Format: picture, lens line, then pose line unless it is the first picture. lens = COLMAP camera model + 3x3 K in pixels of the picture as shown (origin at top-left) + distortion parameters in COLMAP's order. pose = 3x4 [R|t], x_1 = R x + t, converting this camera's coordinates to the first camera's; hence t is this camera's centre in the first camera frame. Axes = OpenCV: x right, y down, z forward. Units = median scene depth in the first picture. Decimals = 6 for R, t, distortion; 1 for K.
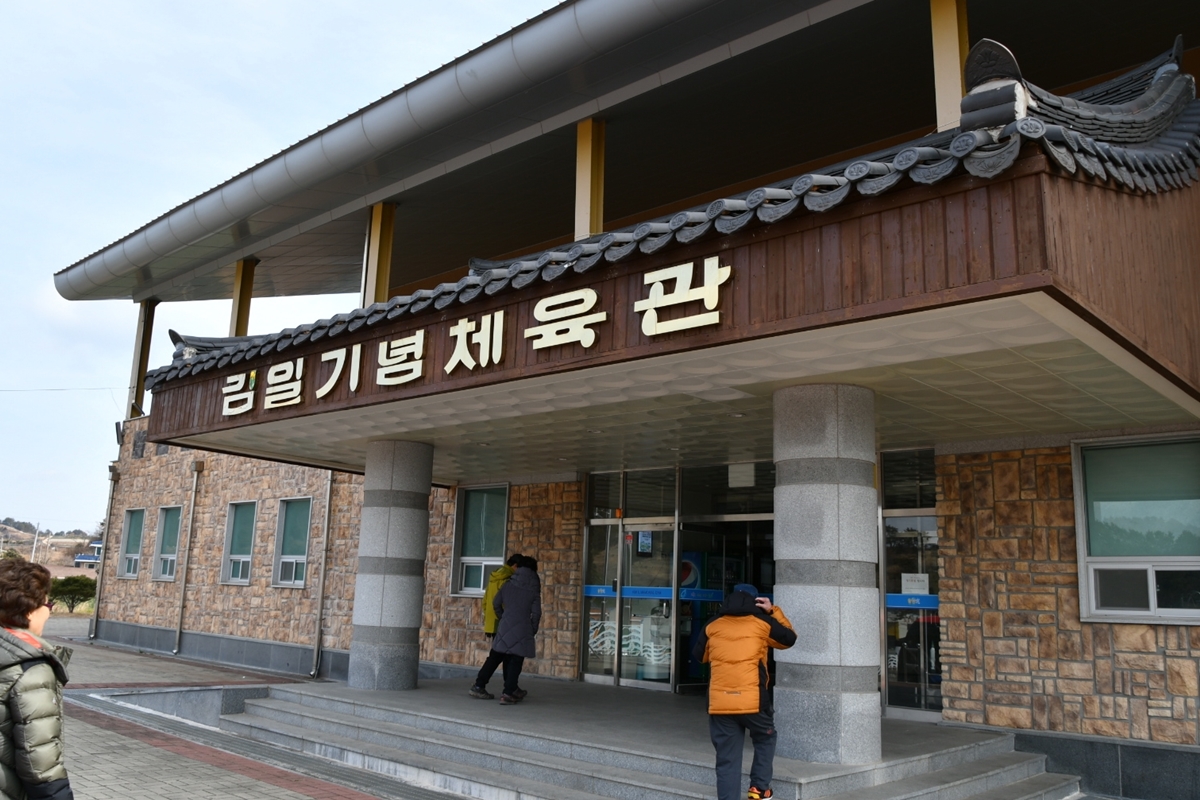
lens RADIAL K [[965.7, 0, 601.7], [0, 965.7, 397.6], [0, 0, 1]] dist [-0.013715, -0.016770]
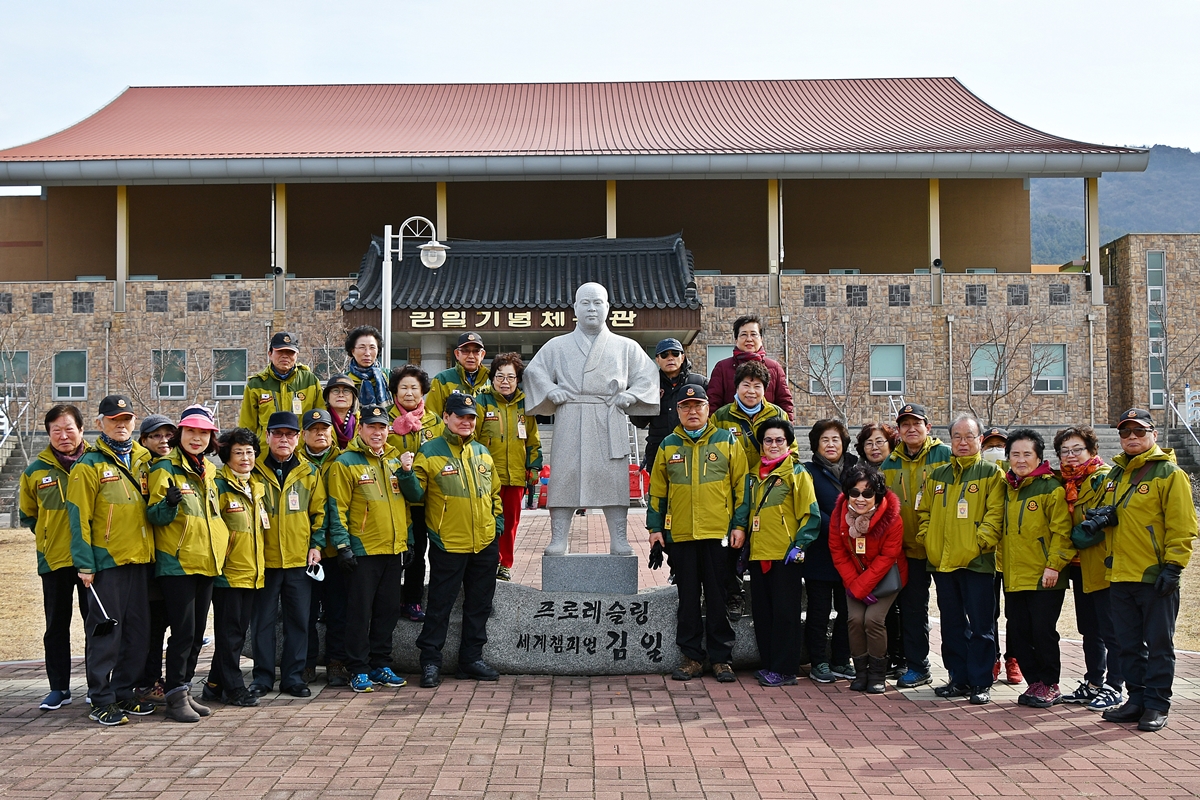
lens RADIAL K [[1349.0, 0, 599.1], [0, 1349.0, 403.8], [0, 0, 1]] dist [0.009290, 0.000000]
pose [[0.706115, -0.005084, 0.708079, -3.536019], [-0.107369, 0.987643, 0.114163, -0.333420], [-0.699910, -0.156637, 0.696843, -2.660876]]
